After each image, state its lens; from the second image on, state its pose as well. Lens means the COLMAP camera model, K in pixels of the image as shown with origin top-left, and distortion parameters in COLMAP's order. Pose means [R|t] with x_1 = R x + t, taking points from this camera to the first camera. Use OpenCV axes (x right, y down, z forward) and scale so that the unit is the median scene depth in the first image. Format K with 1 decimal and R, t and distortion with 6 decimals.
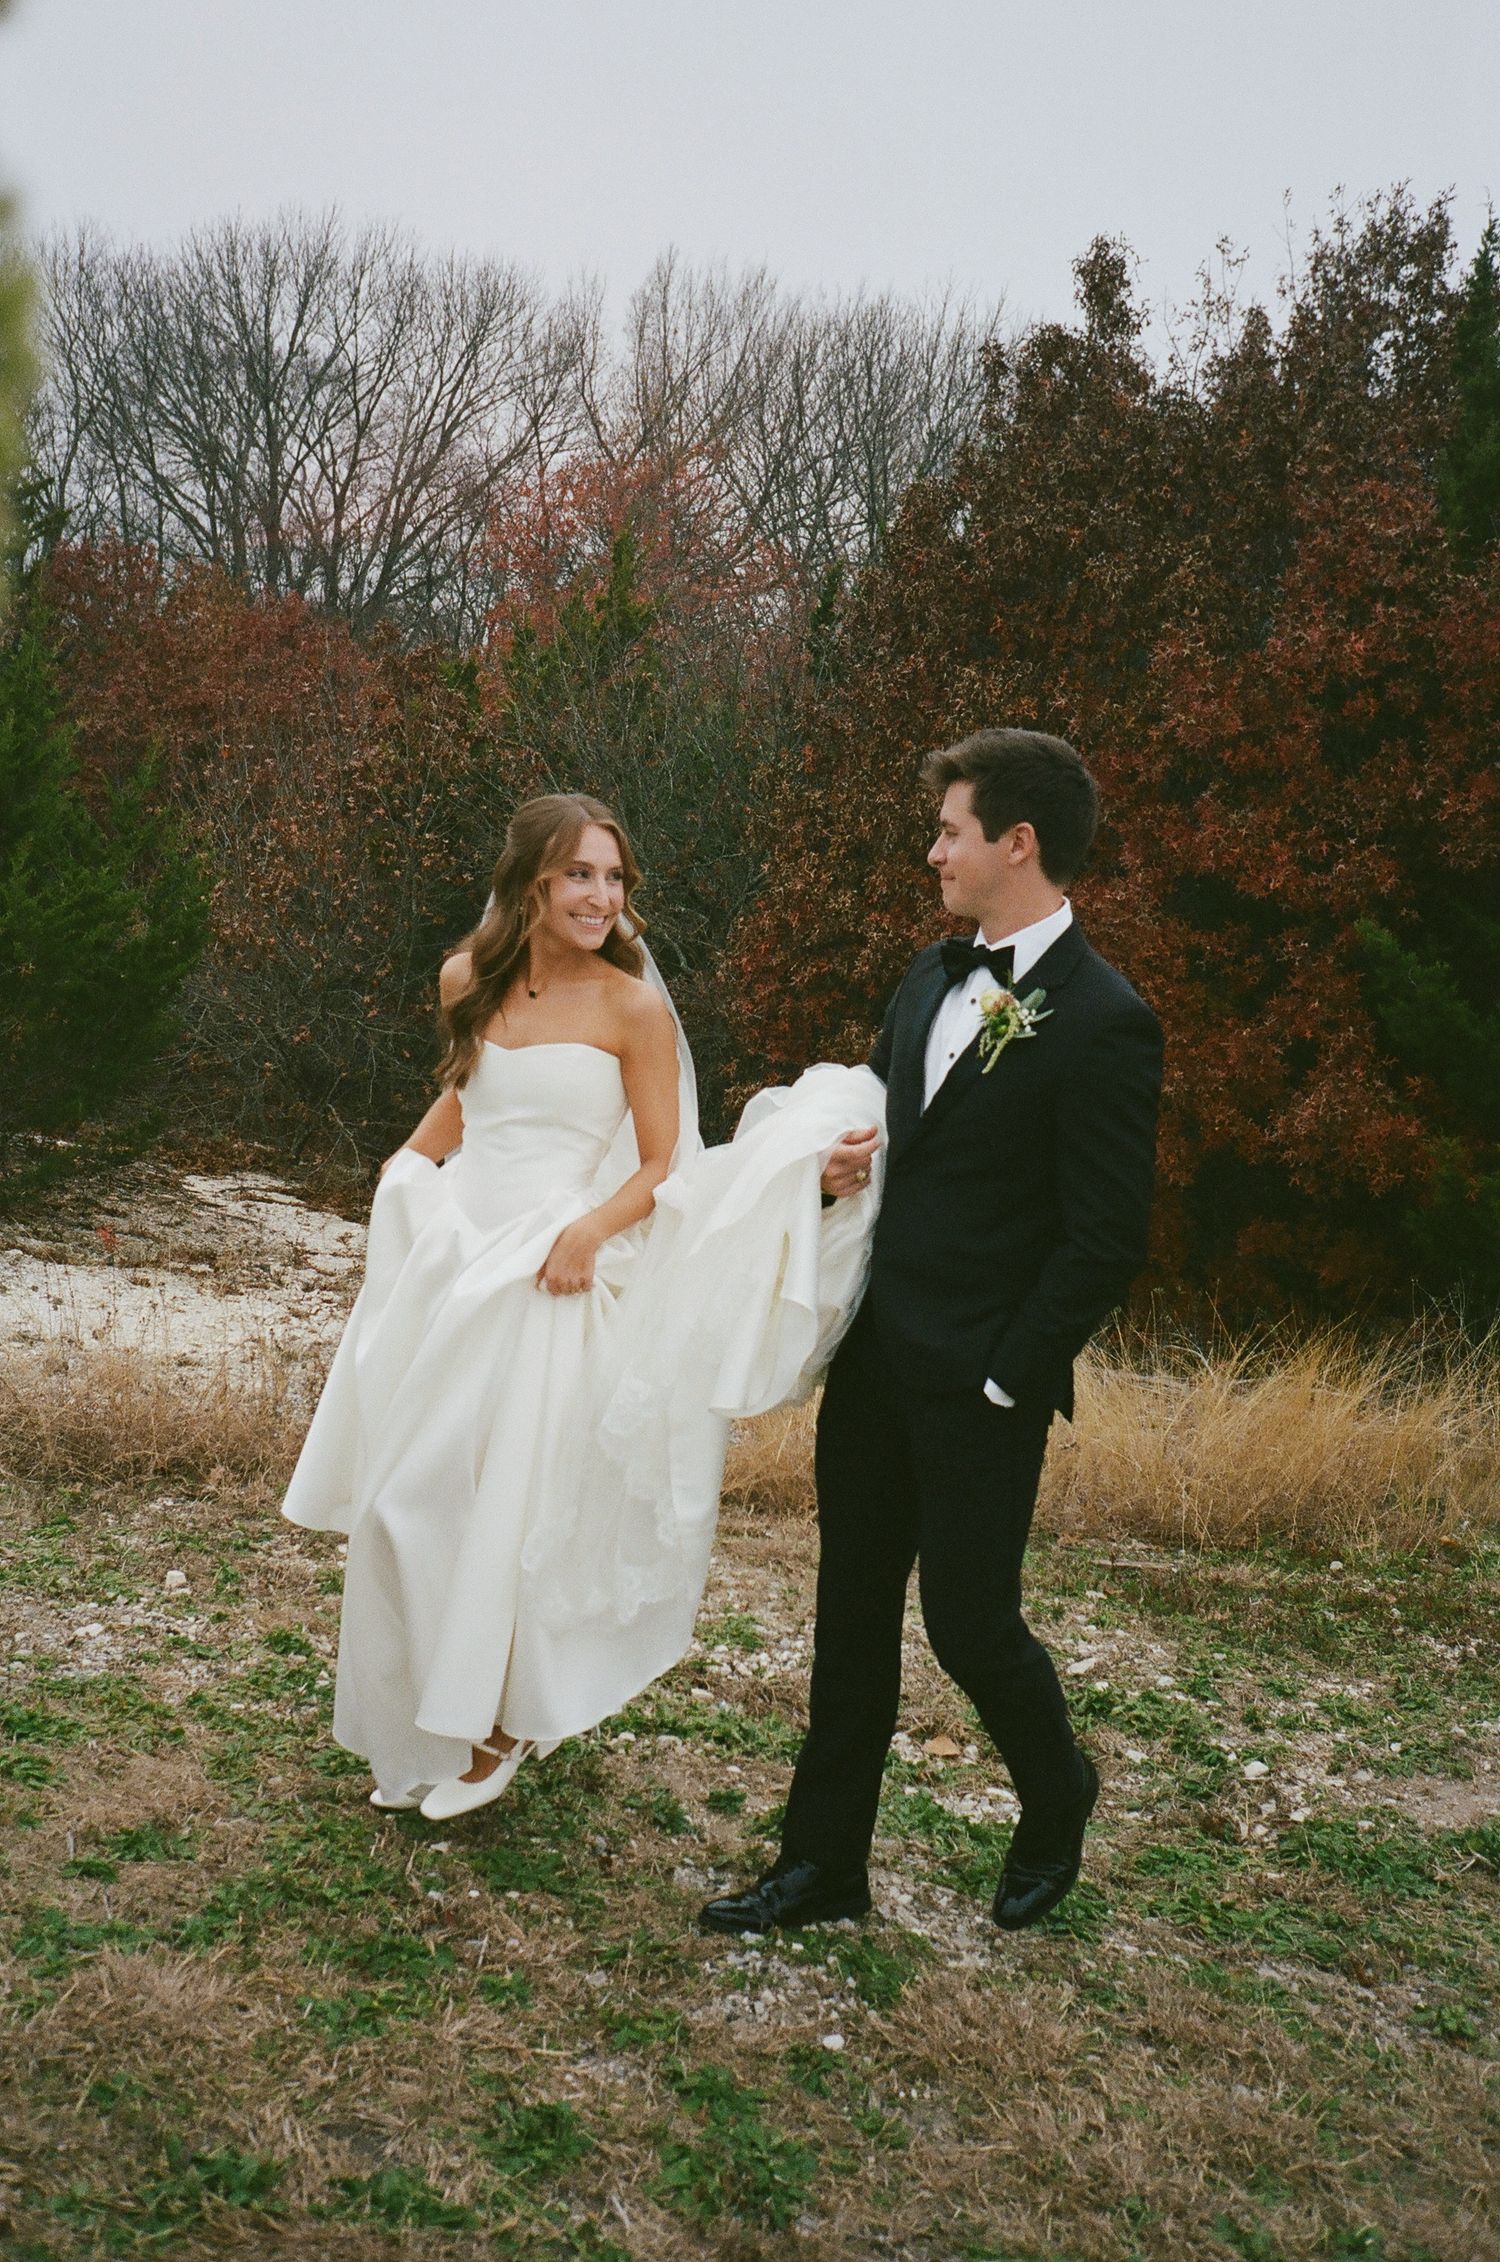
lens RADIAL K [[1867.6, 0, 750.0], [0, 1867.6, 1131.0], [0, 0, 1]] dist [-0.002316, 0.005116]
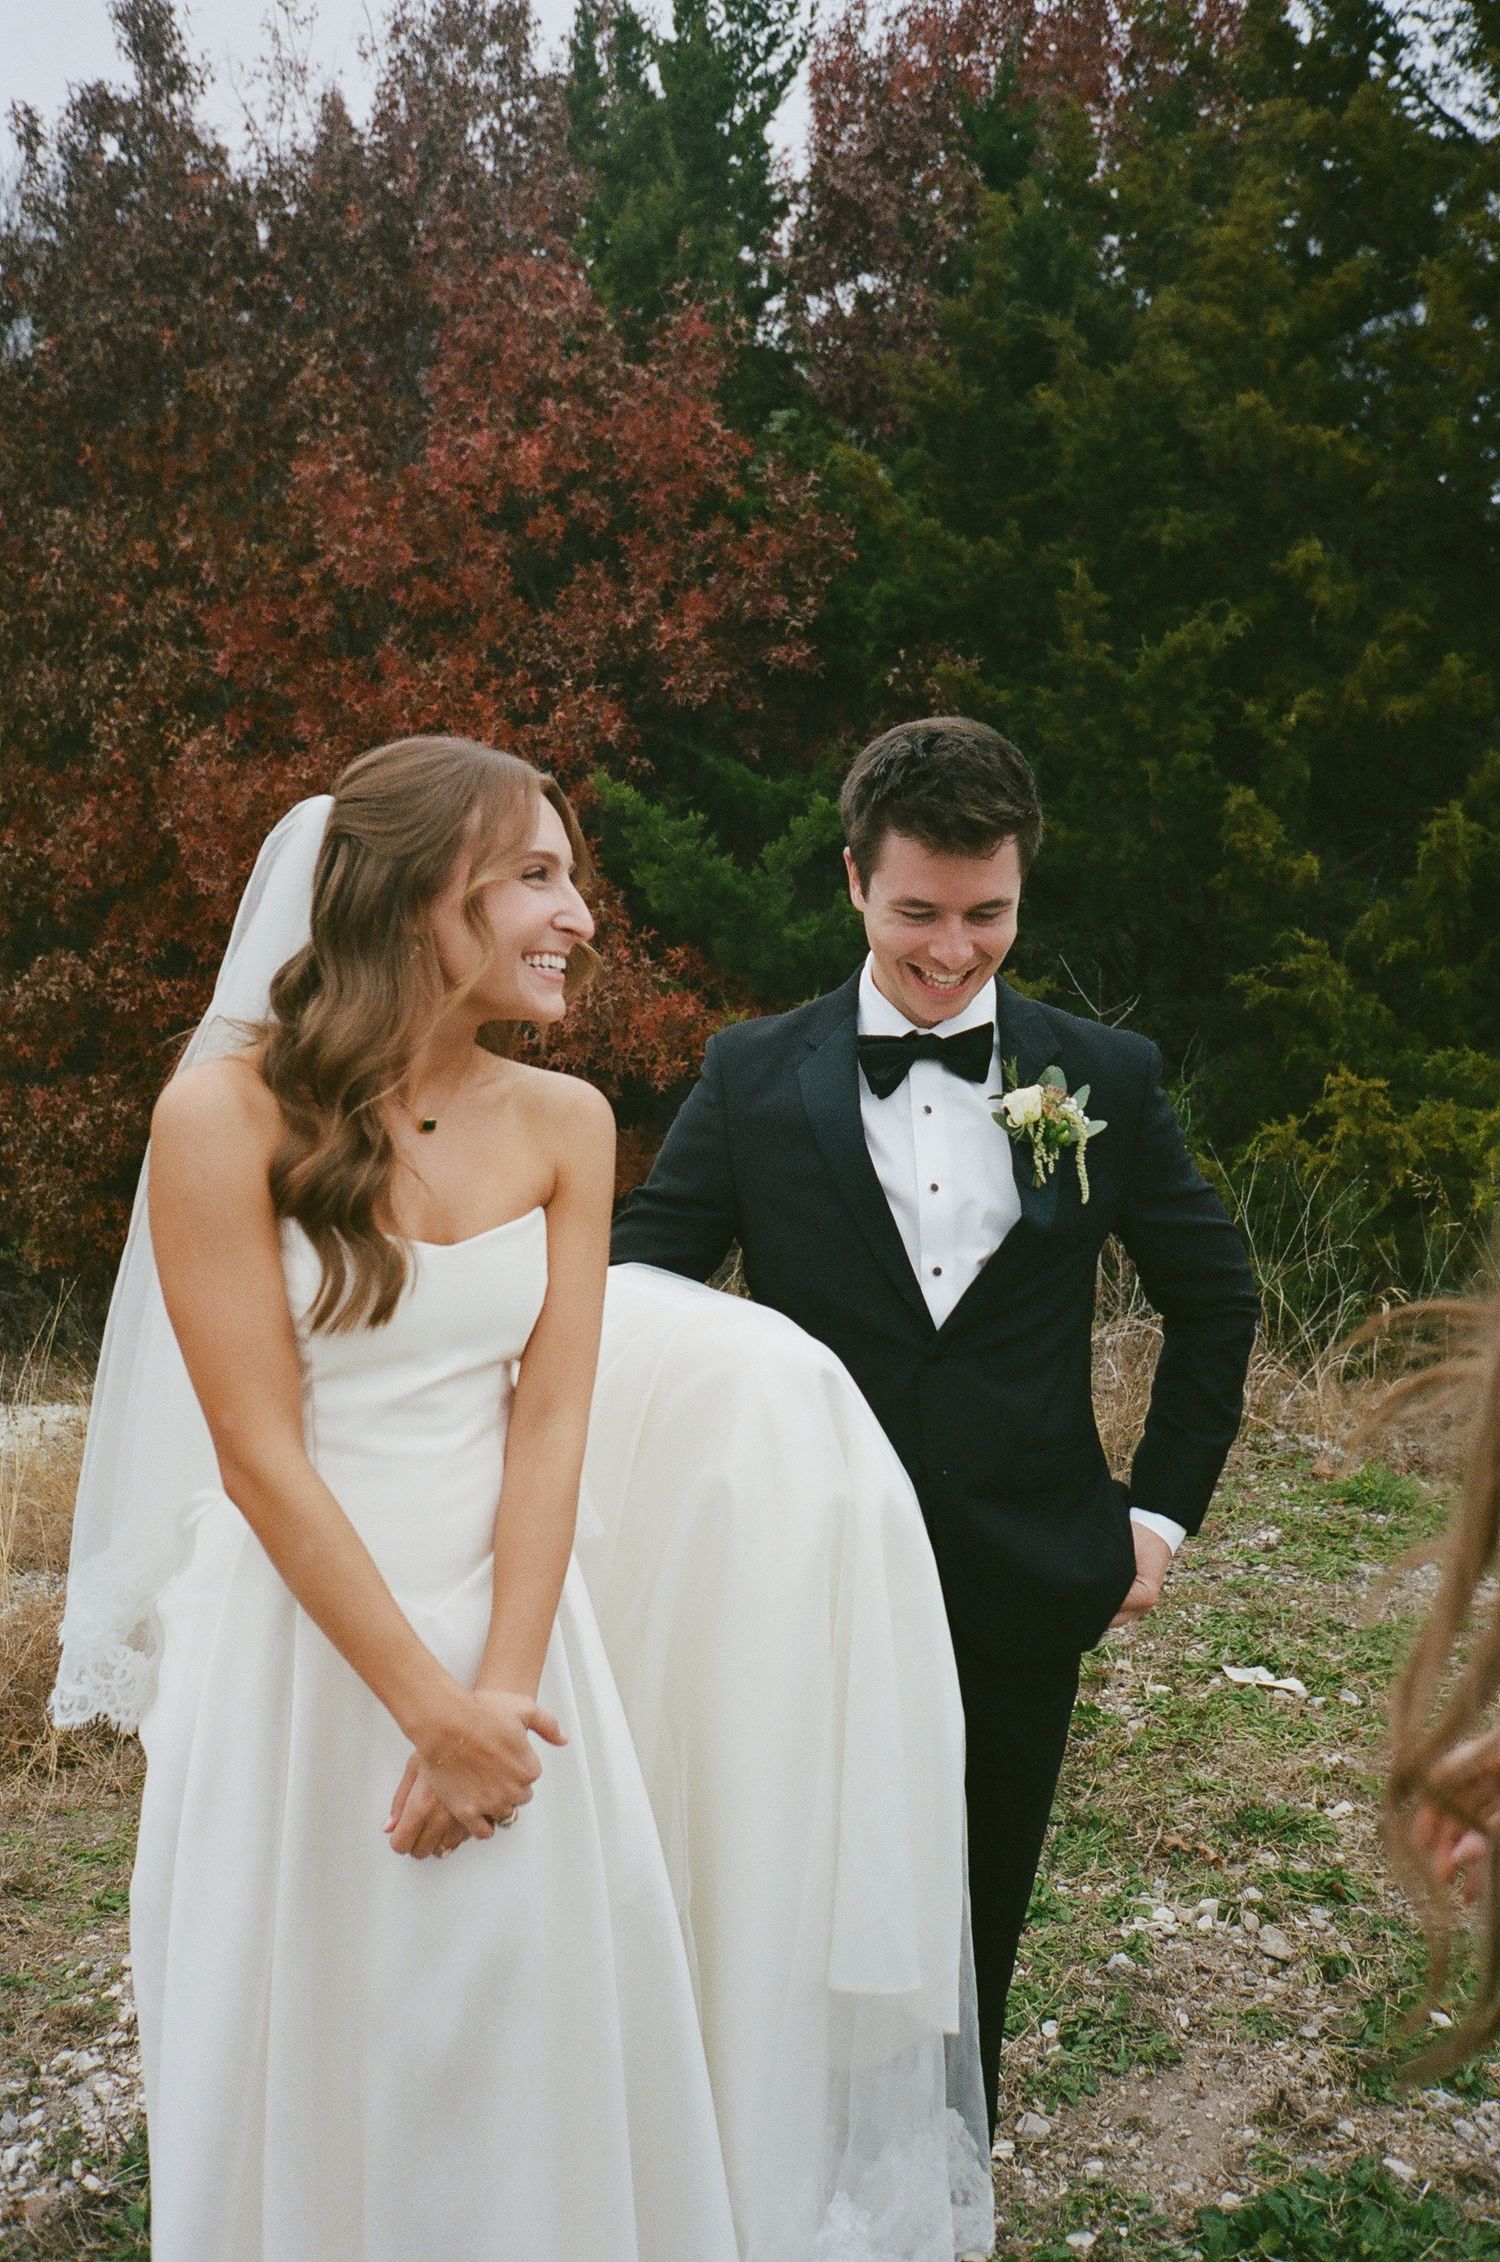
lens RADIAL K [[1868.0, 0, 750.0], [0, 1868.0, 1131.0], [0, 0, 1]] dist [0.065383, -0.132816]
pose [[0.900622, -0.174933, 0.397841, 0.018919], [0.151592, 0.984368, 0.089663, -0.016177], [-0.407307, -0.020443, 0.913062, 0.163499]]
